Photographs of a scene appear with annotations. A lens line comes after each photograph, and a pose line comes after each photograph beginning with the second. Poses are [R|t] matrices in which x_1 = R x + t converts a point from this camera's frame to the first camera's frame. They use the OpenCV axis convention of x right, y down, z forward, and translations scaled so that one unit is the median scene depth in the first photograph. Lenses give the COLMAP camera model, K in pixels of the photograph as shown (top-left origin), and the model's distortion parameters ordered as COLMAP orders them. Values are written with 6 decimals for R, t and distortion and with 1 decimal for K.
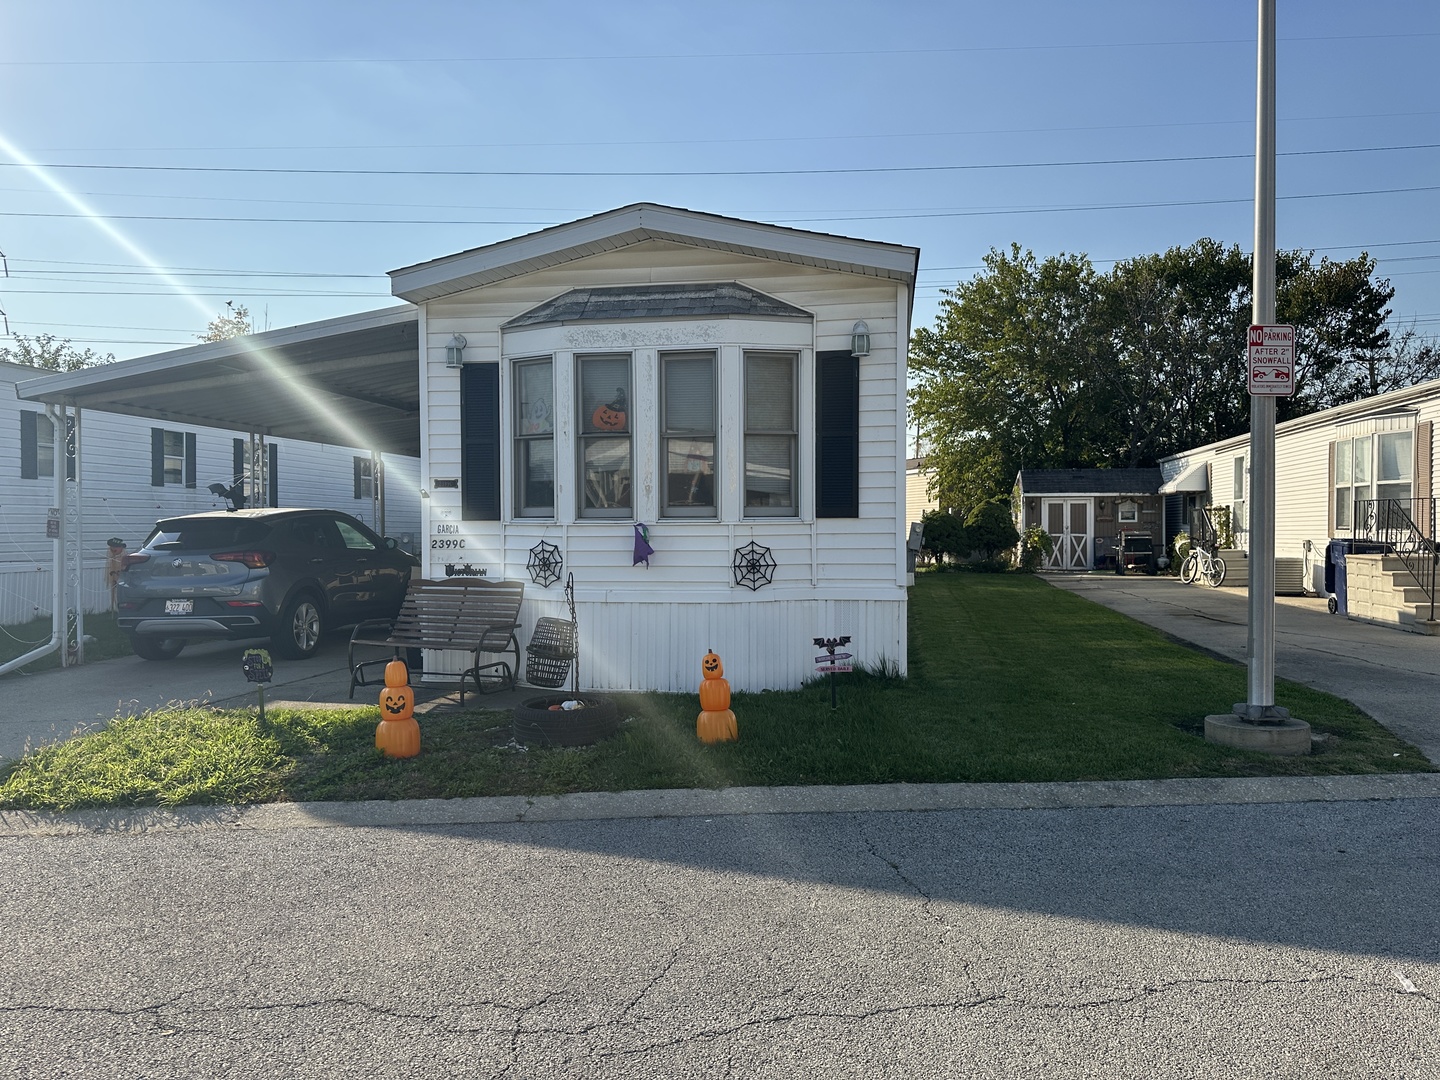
lens RADIAL K [[1075.5, 0, 720.0], [0, 1075.5, 540.0], [0, 0, 1]] dist [0.008909, 0.001322]
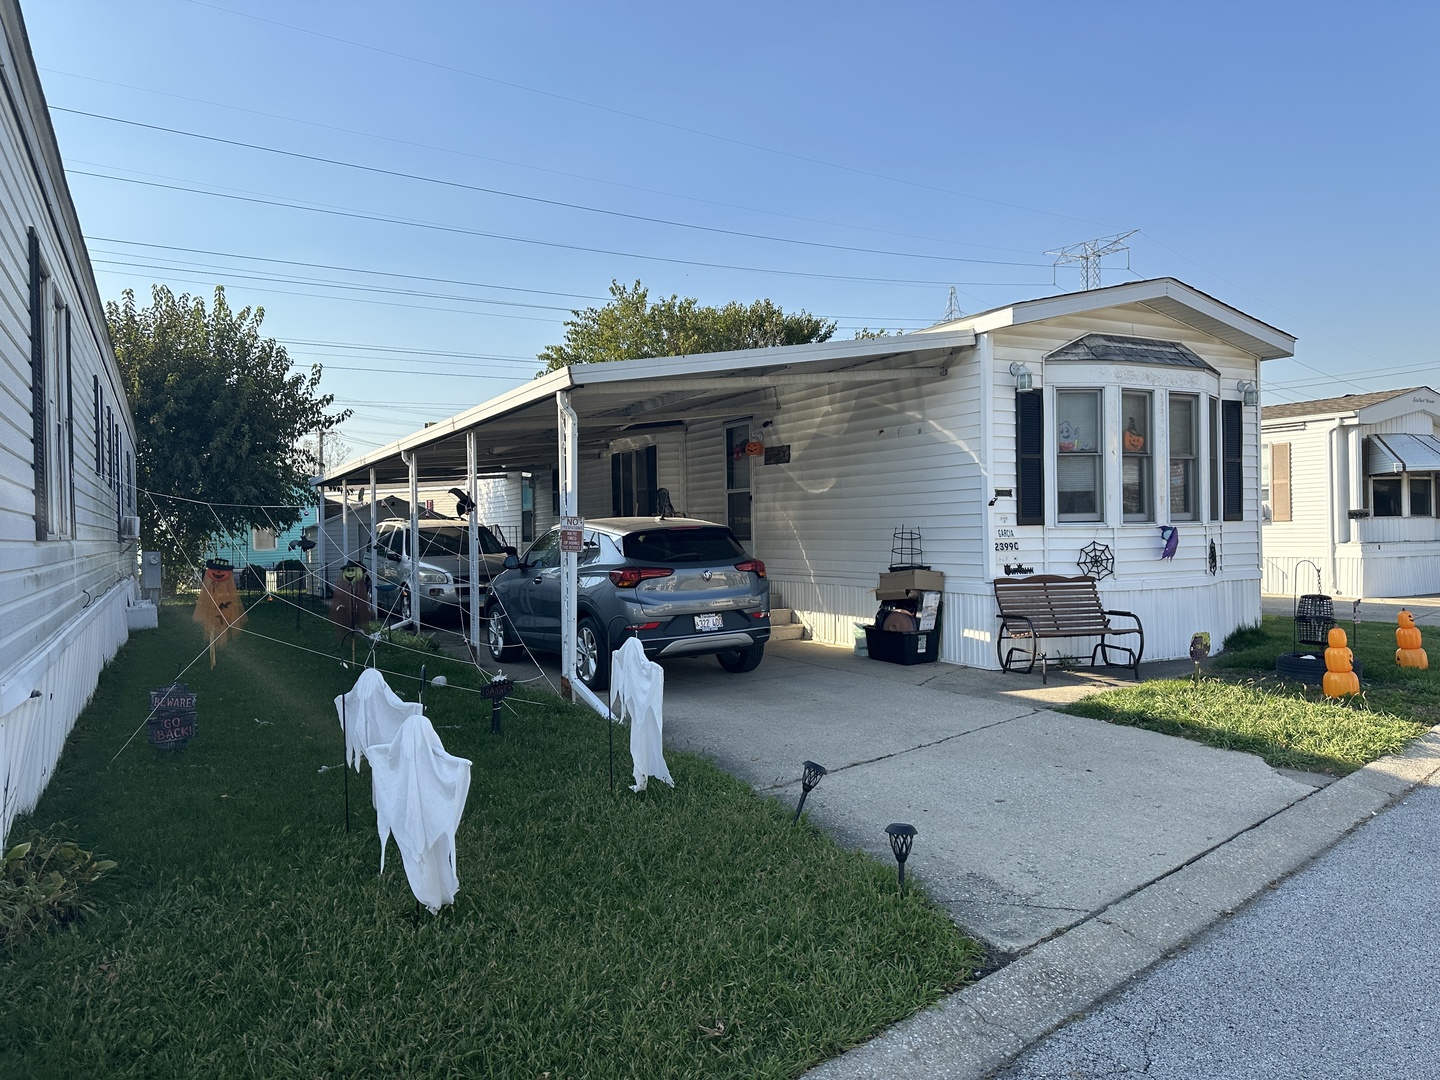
lens RADIAL K [[1075.5, 0, 720.0], [0, 1075.5, 540.0], [0, 0, 1]] dist [0.008909, 0.001322]
pose [[0.797344, -0.015891, 0.603315, -1.193094], [0.023951, 0.999699, -0.005321, -0.004406], [-0.603049, 0.018693, 0.797485, 0.287486]]
